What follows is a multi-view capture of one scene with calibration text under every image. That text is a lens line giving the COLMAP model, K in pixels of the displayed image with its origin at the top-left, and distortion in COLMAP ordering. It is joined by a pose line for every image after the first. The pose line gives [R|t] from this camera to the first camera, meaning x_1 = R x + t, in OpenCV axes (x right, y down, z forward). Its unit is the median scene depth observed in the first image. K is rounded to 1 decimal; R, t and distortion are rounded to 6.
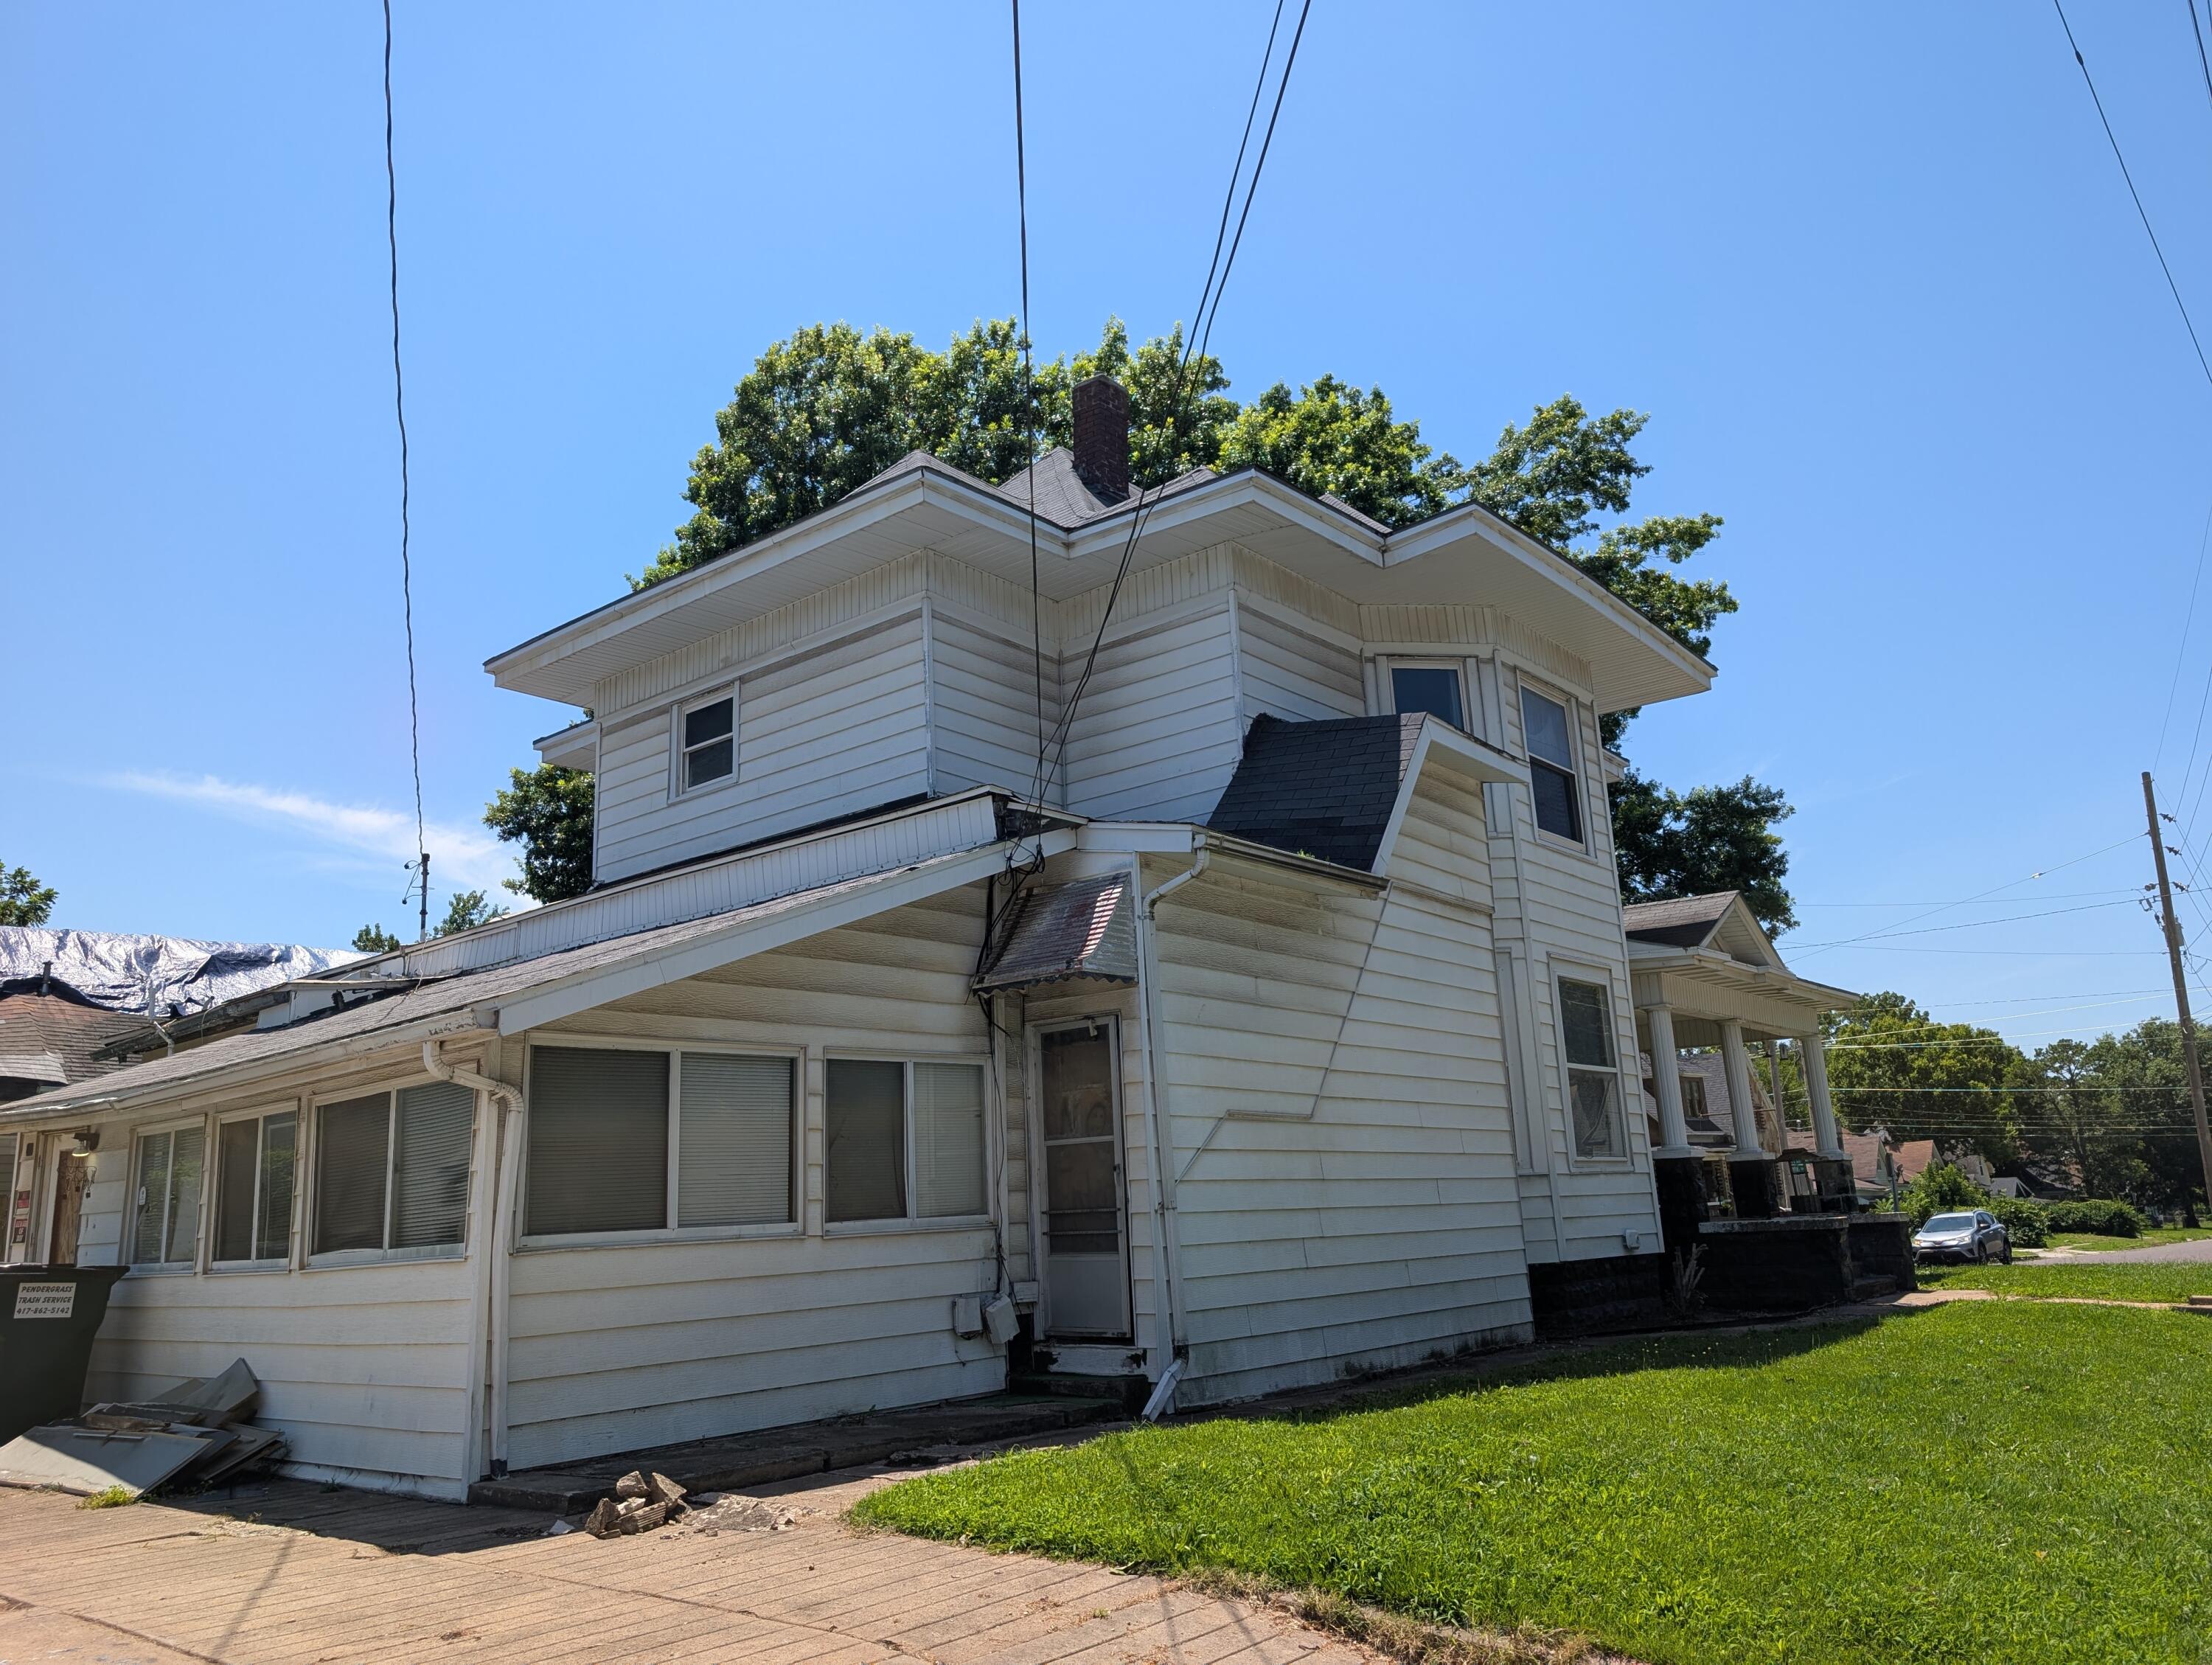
lens RADIAL K [[1616.4, 0, 1106.3], [0, 1616.4, 845.8], [0, 0, 1]] dist [0.005618, 0.000836]
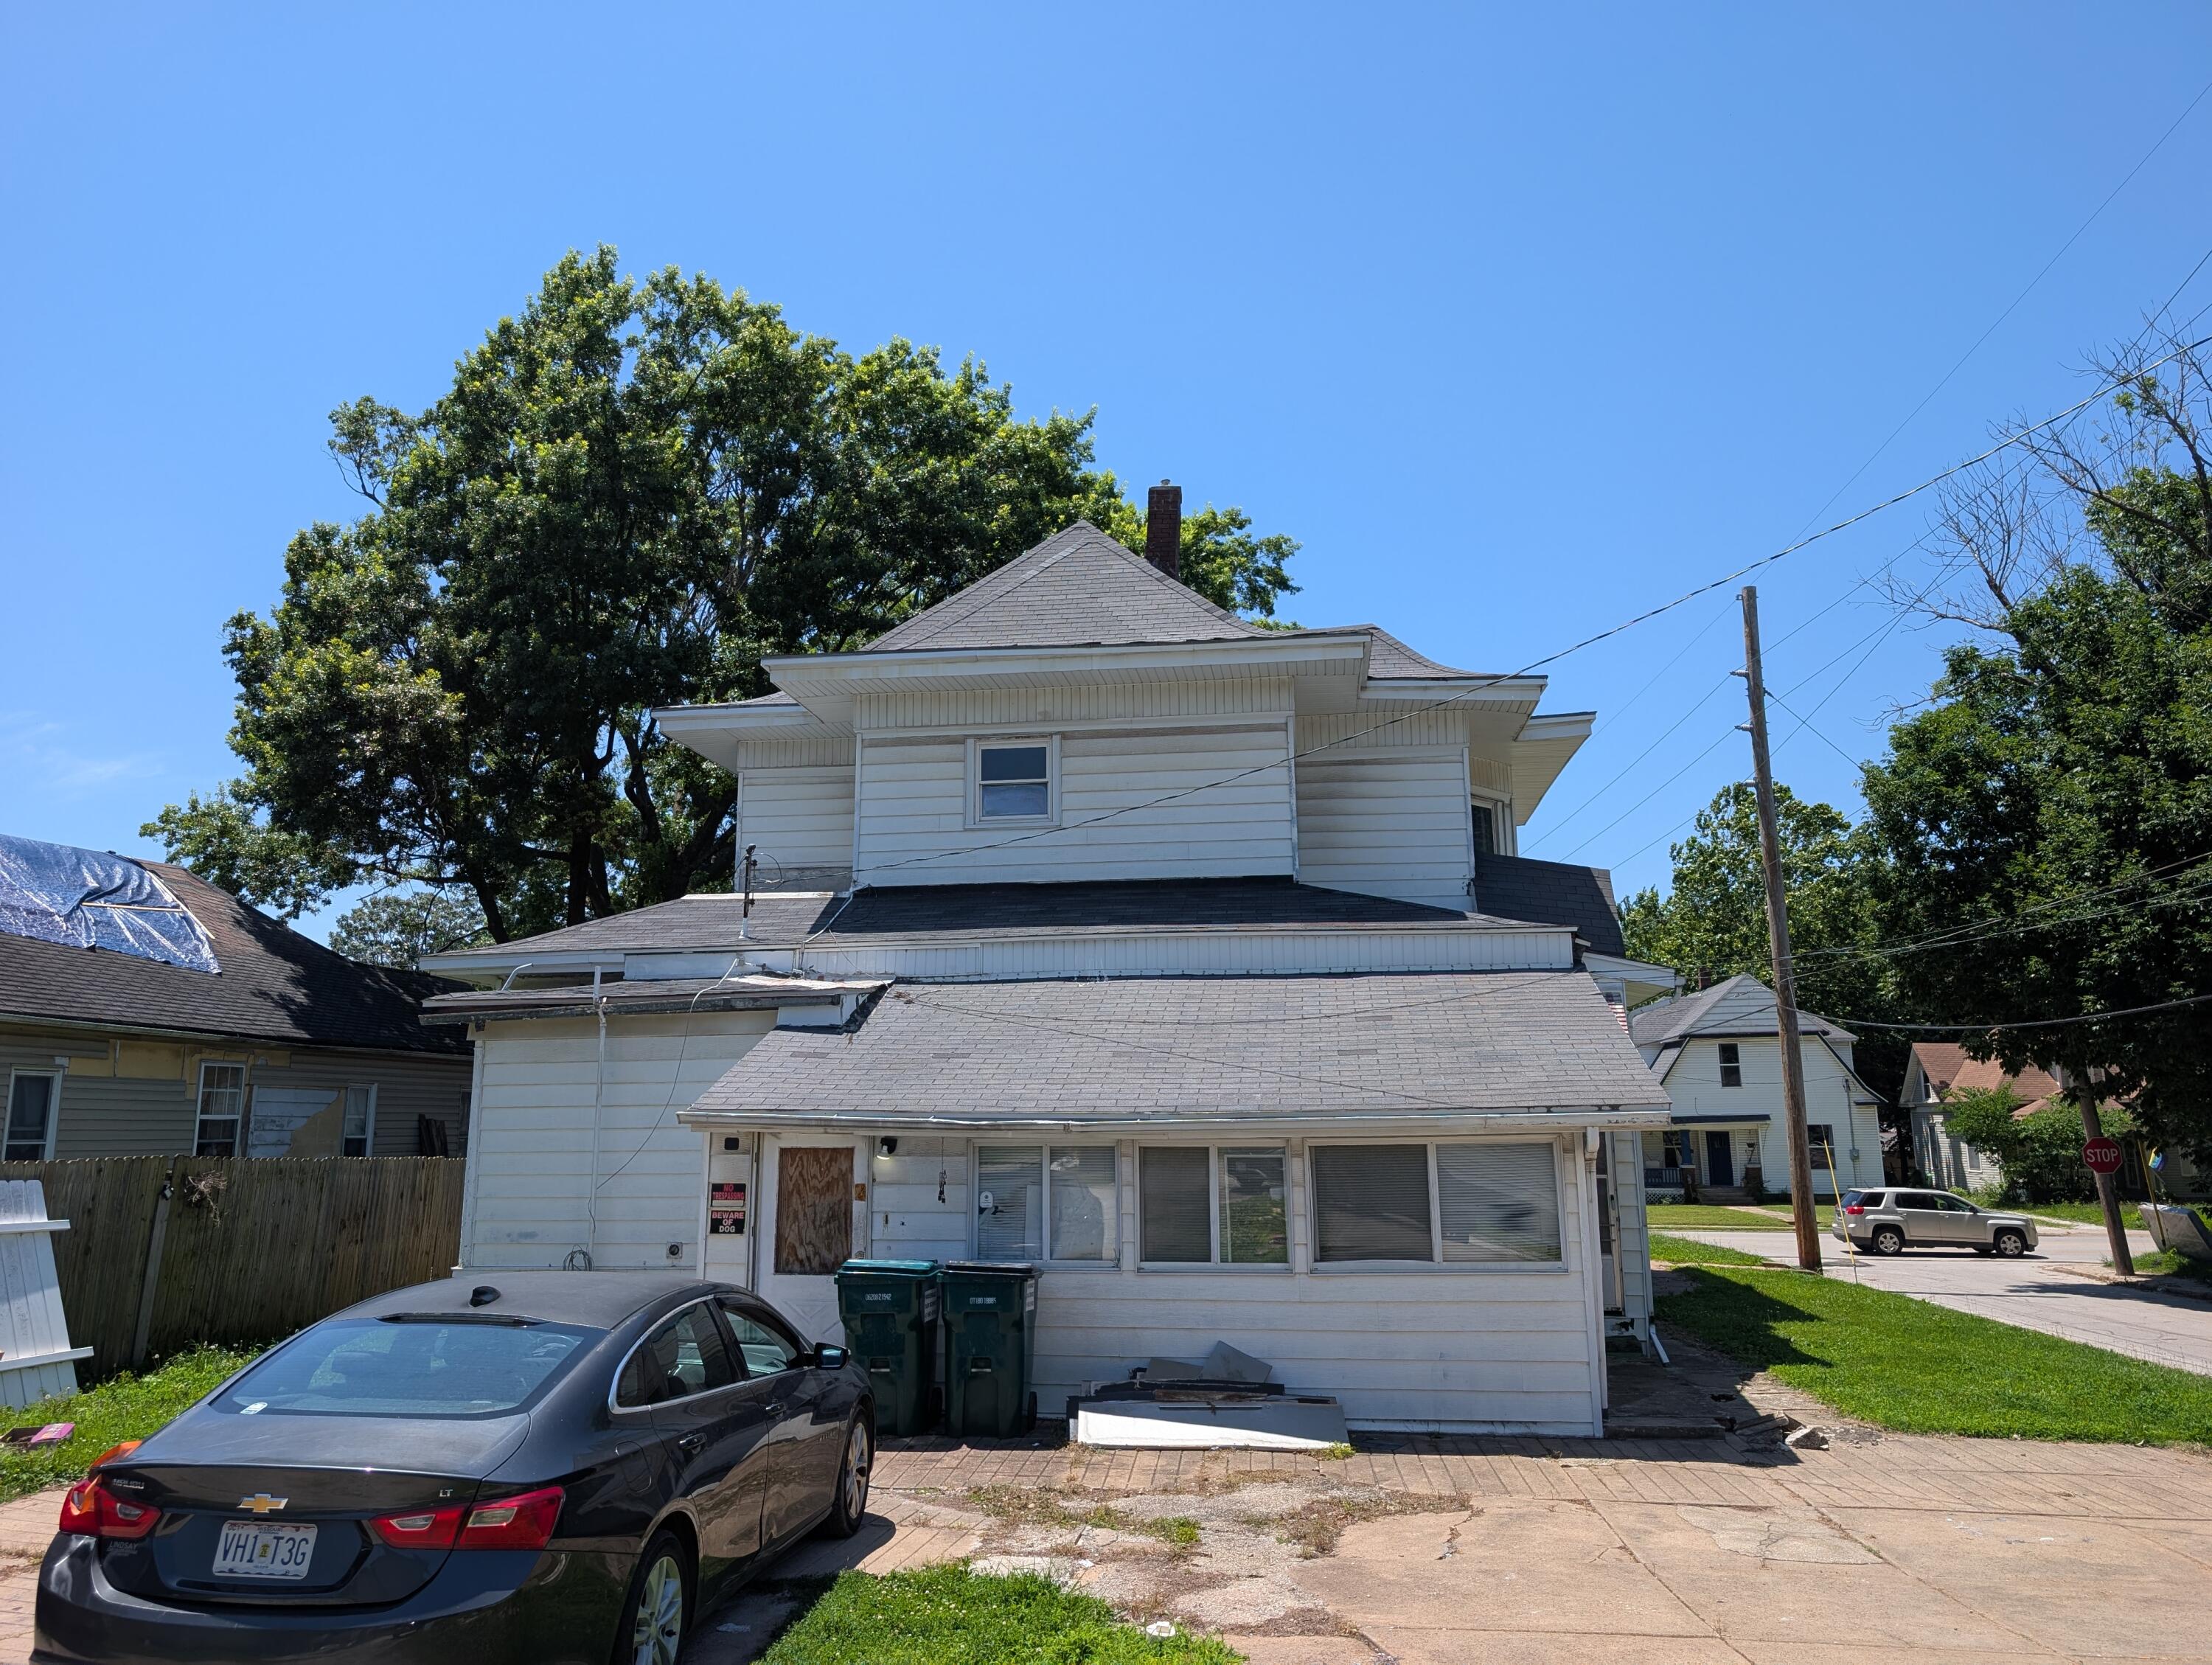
lens RADIAL K [[1616.4, 0, 1095.6], [0, 1616.4, 821.9], [0, 0, 1]] dist [0.005618, 0.000836]
pose [[0.850775, 0.137081, 0.507337, -0.781794], [-0.150877, 0.988452, -0.014064, -0.029438], [-0.503407, -0.064580, 0.861633, -0.004092]]
